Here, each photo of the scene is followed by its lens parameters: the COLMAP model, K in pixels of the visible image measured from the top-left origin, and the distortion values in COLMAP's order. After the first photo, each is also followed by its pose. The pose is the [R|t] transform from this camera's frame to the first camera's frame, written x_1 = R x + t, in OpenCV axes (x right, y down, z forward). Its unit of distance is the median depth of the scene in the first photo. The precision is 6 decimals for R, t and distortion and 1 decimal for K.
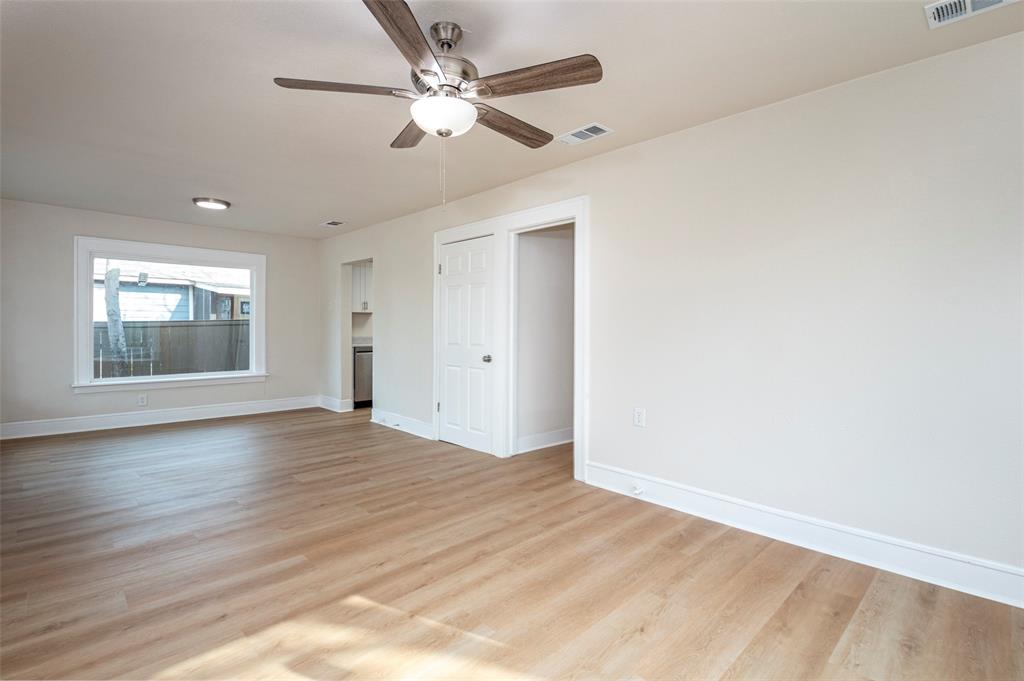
lens RADIAL K [[493.7, 0, 512.1], [0, 493.7, 326.1], [0, 0, 1]] dist [-0.017602, -0.000189]
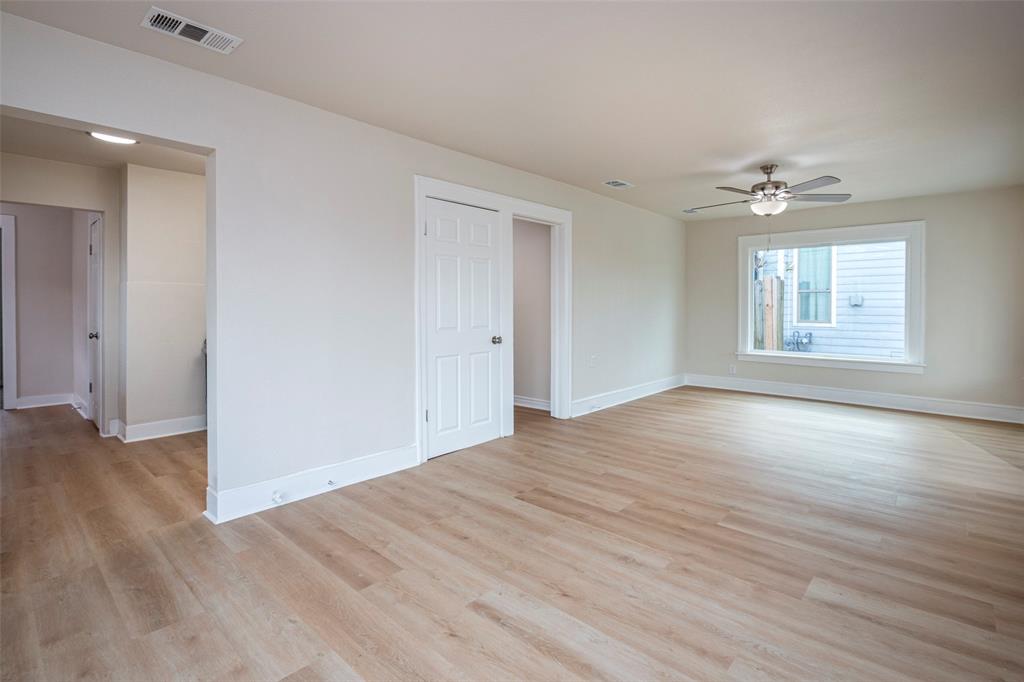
lens RADIAL K [[486.3, 0, 512.9], [0, 486.3, 308.6], [0, 0, 1]] dist [-0.000851, -0.007339]
pose [[-0.067182, -0.007484, 0.997713, -1.140145], [0.001409, 0.999970, 0.007596, -0.002516], [-0.997740, 0.001916, -0.067170, 1.186773]]
